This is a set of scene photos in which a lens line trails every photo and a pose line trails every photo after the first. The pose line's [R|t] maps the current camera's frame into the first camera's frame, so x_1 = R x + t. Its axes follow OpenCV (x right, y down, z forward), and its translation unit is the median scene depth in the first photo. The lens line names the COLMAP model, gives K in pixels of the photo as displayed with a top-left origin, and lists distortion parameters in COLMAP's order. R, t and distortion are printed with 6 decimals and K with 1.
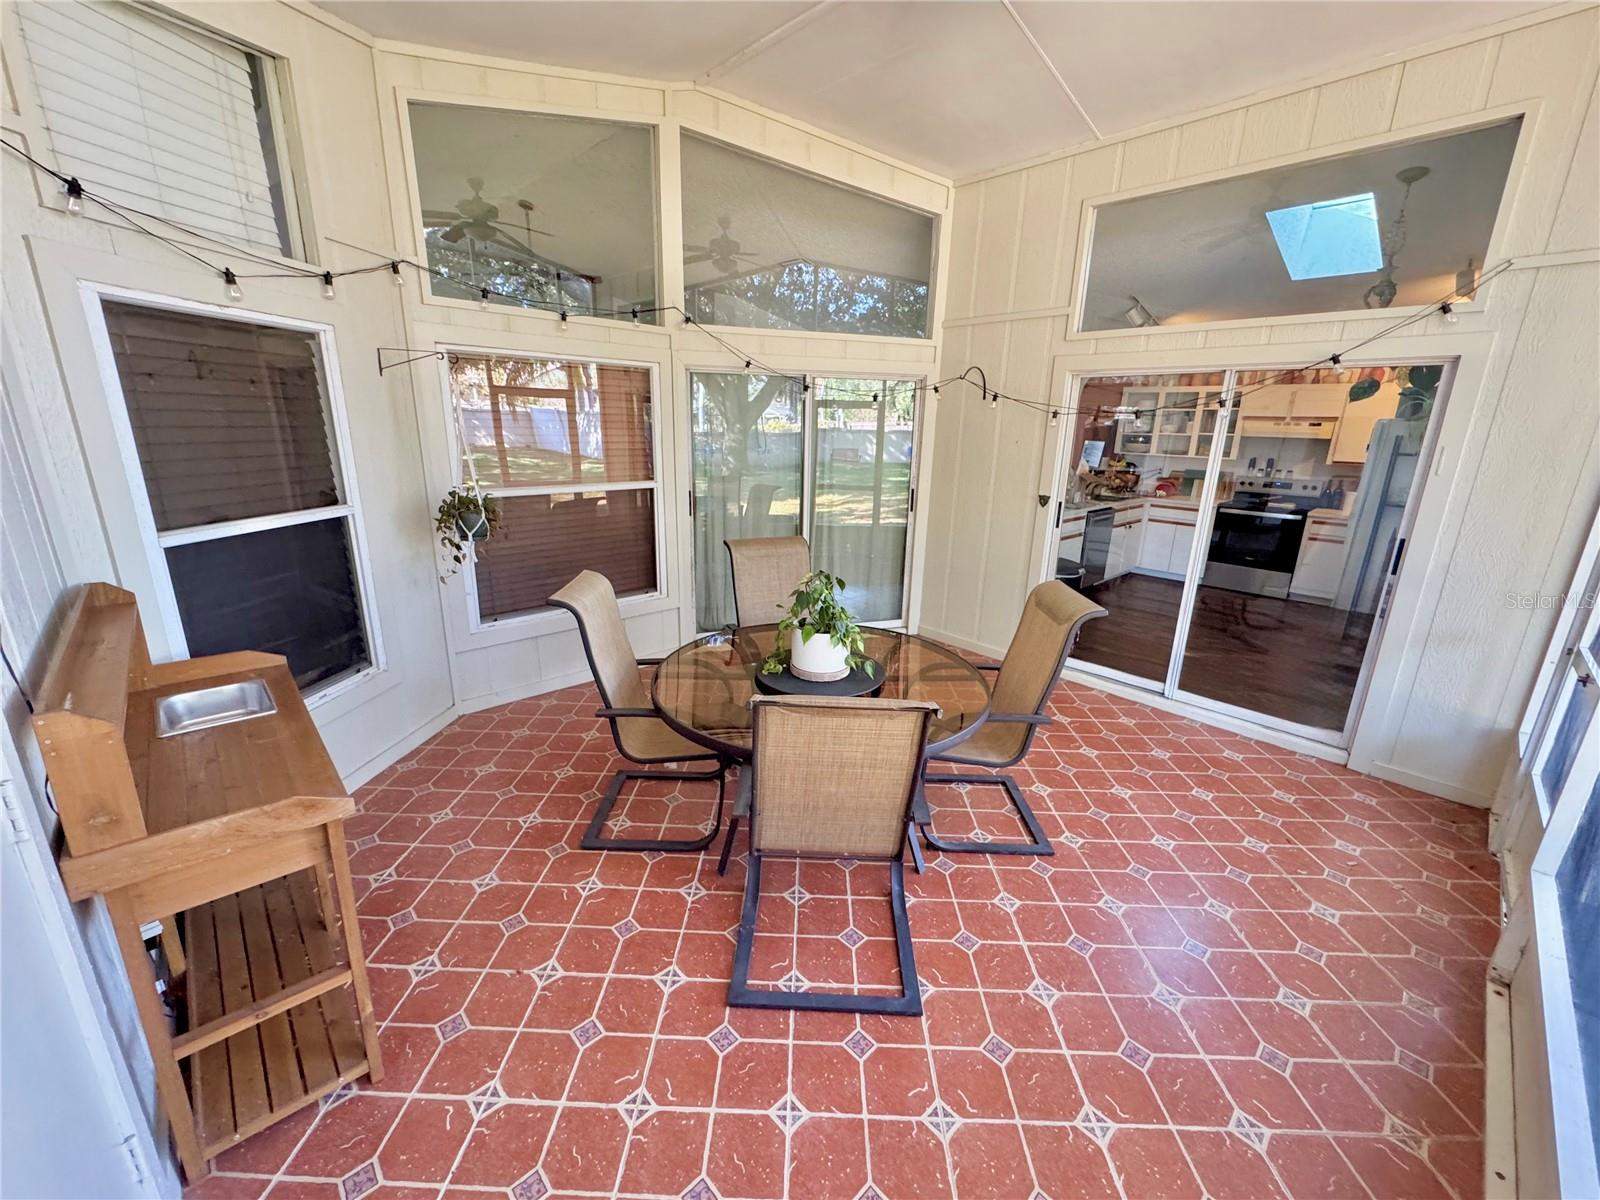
lens RADIAL K [[638.9, 0, 799.8], [0, 638.9, 604.0], [0, 0, 1]] dist [-0.002759, -0.000022]
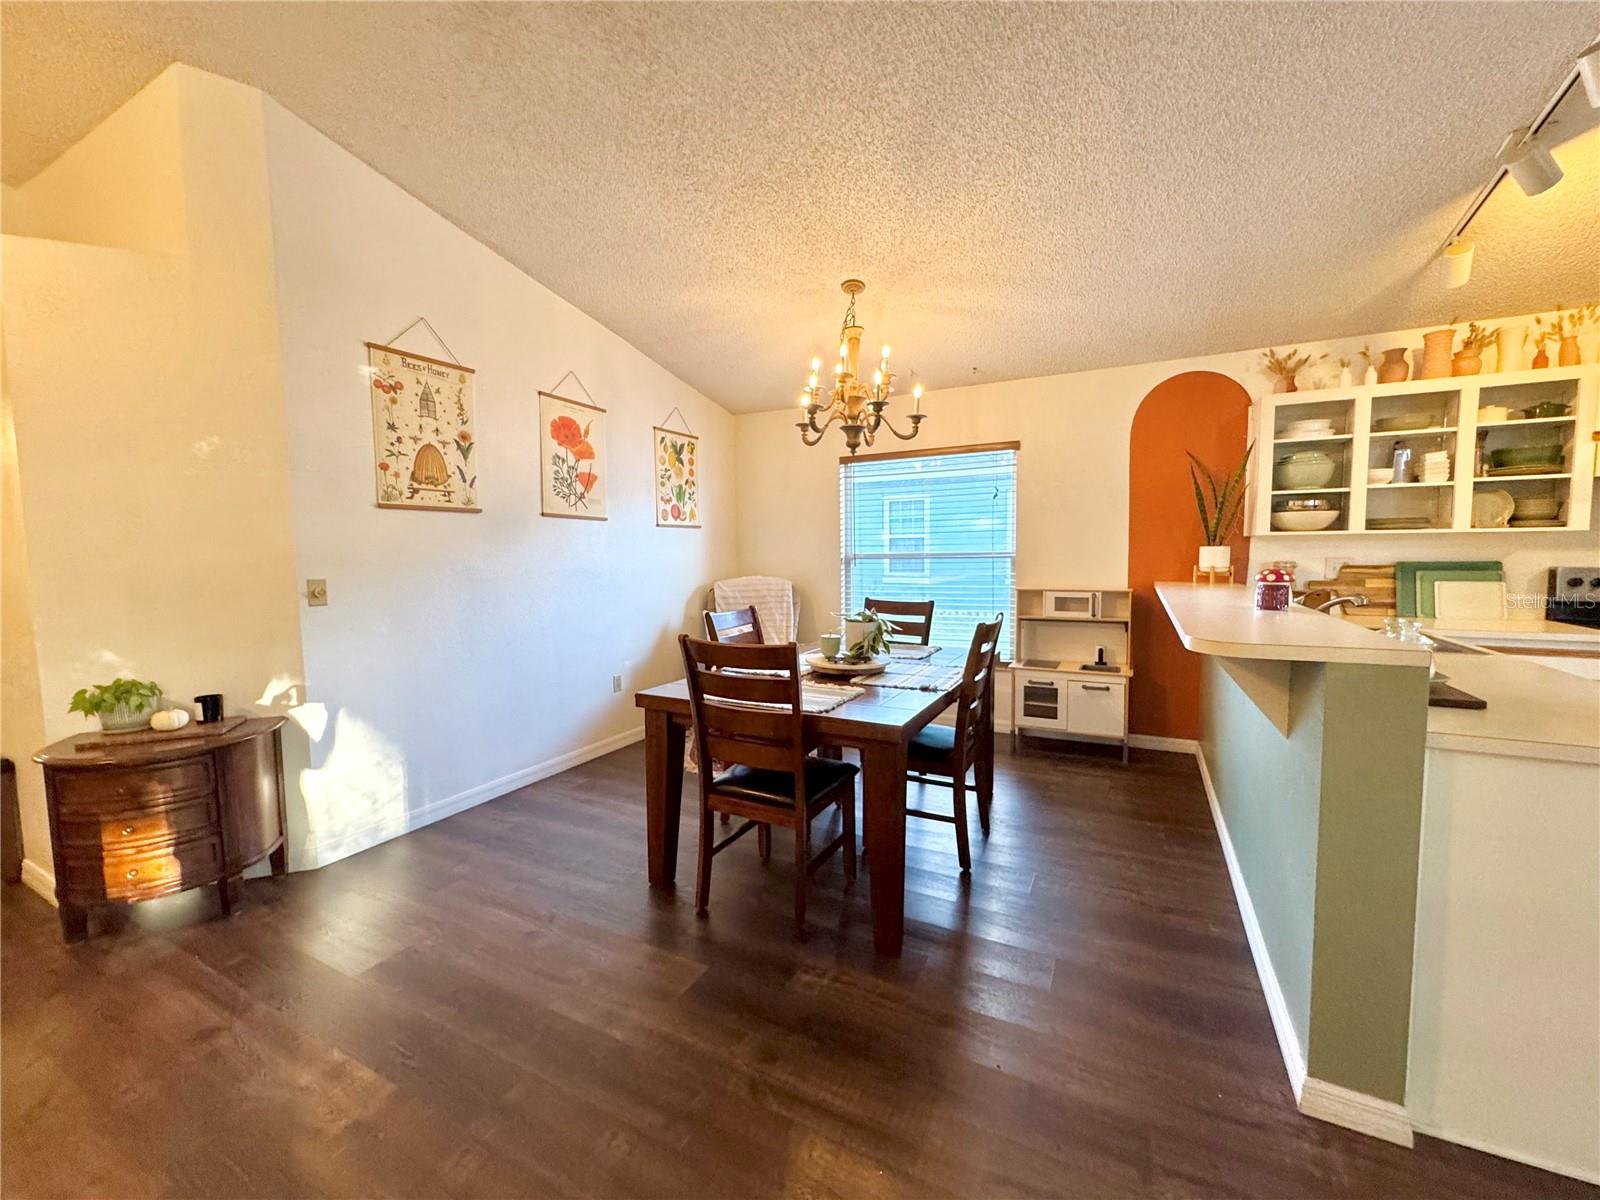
lens RADIAL K [[645.5, 0, 803.5], [0, 645.5, 605.0], [0, 0, 1]] dist [0.000760, 0.000381]
pose [[0.941812, -0.063021, 0.330180, 0.035150], [0.123568, 0.978400, -0.165723, -0.177134], [-0.312604, 0.196880, 0.929256, 0.802604]]
